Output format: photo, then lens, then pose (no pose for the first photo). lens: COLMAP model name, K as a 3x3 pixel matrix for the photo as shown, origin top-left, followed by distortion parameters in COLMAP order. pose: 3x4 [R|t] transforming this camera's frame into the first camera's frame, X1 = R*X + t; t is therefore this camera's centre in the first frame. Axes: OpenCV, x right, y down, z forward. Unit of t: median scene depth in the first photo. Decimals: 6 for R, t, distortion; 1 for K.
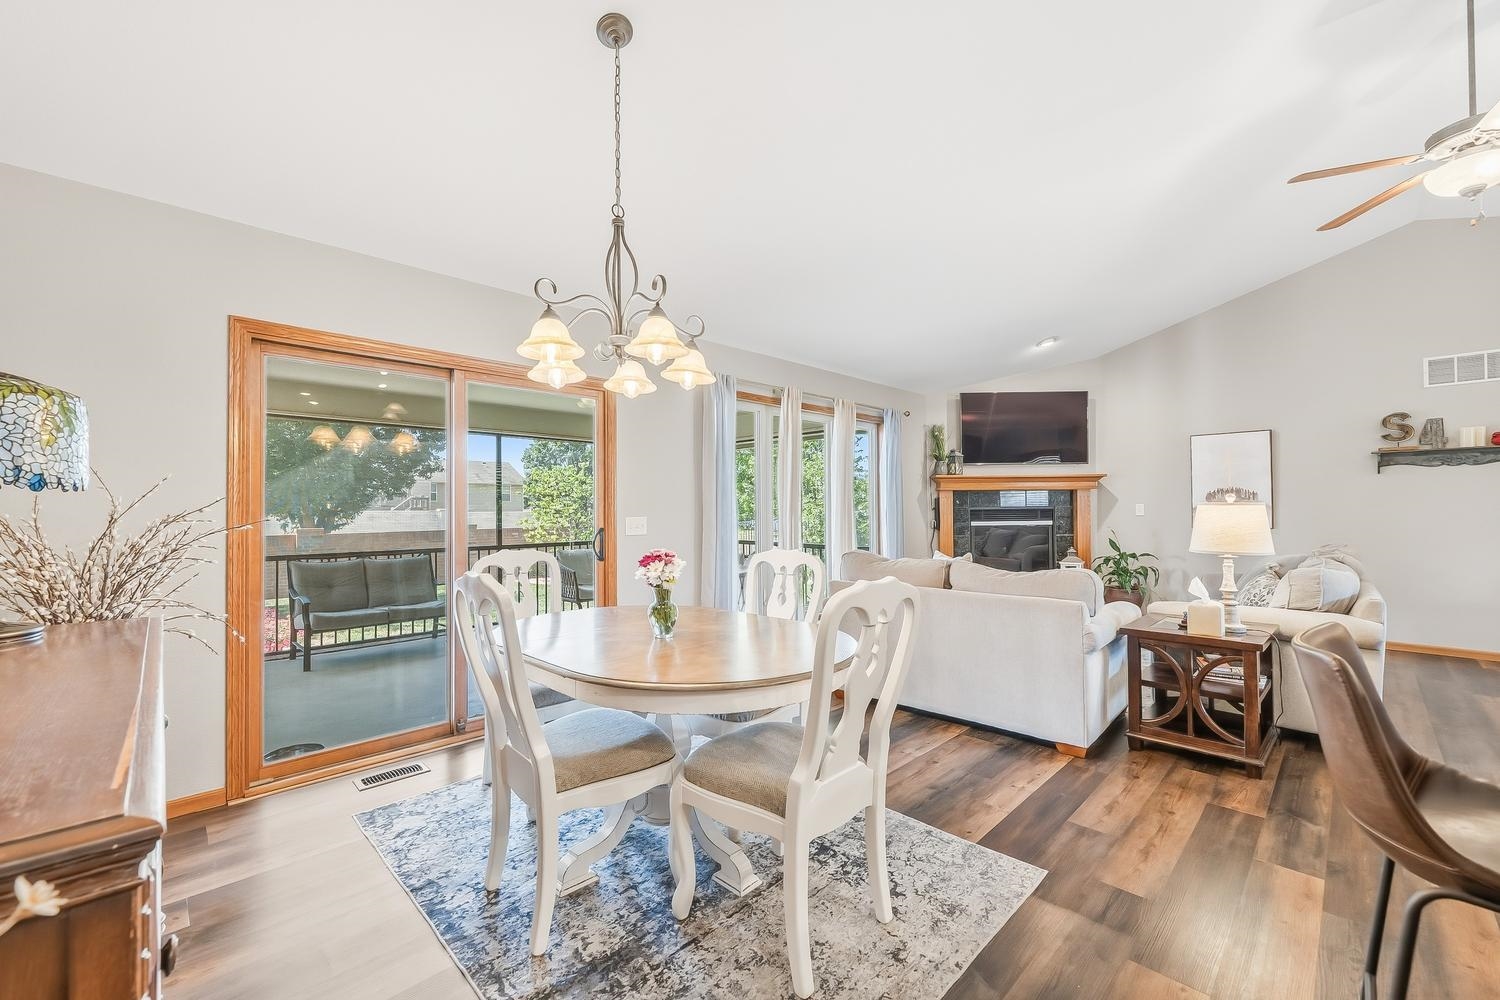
lens RADIAL K [[602.9, 0, 748.4], [0, 602.9, 501.0], [0, 0, 1]] dist [-0.001470, -0.000085]
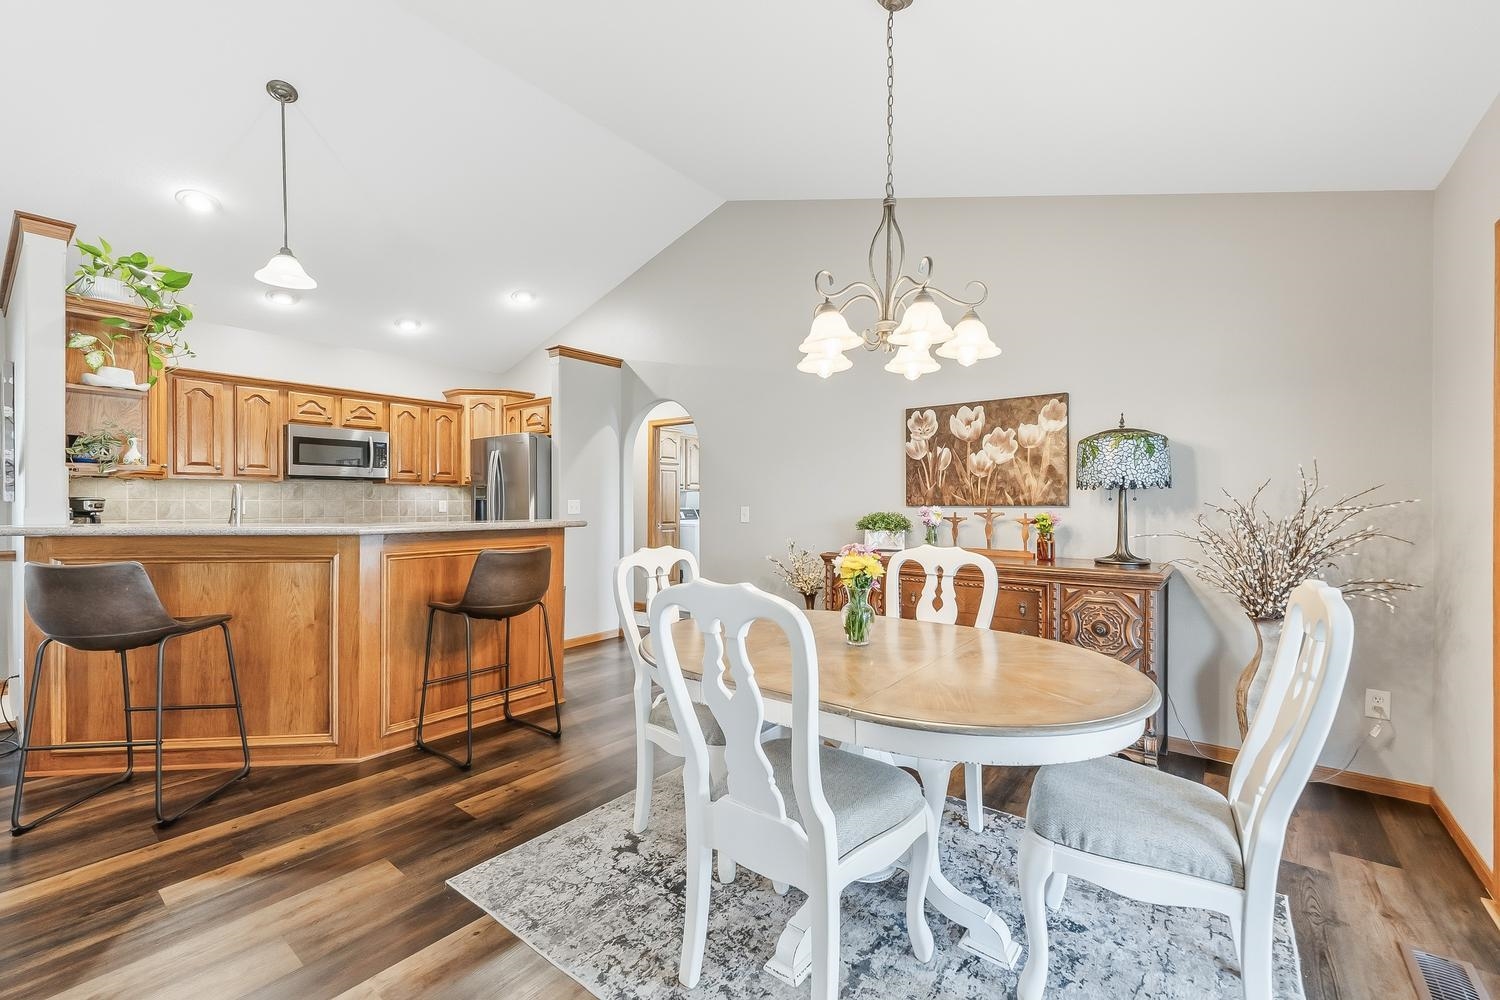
lens RADIAL K [[616.8, 0, 751.6], [0, 616.8, 505.6], [0, 0, 1]] dist [-0.000601, 0.000024]
pose [[-0.991731, 0.006050, -0.128189, 0.055814], [0.007619, 0.999902, -0.011751, 0.014307], [0.128106, -0.012631, -0.991680, 0.821138]]
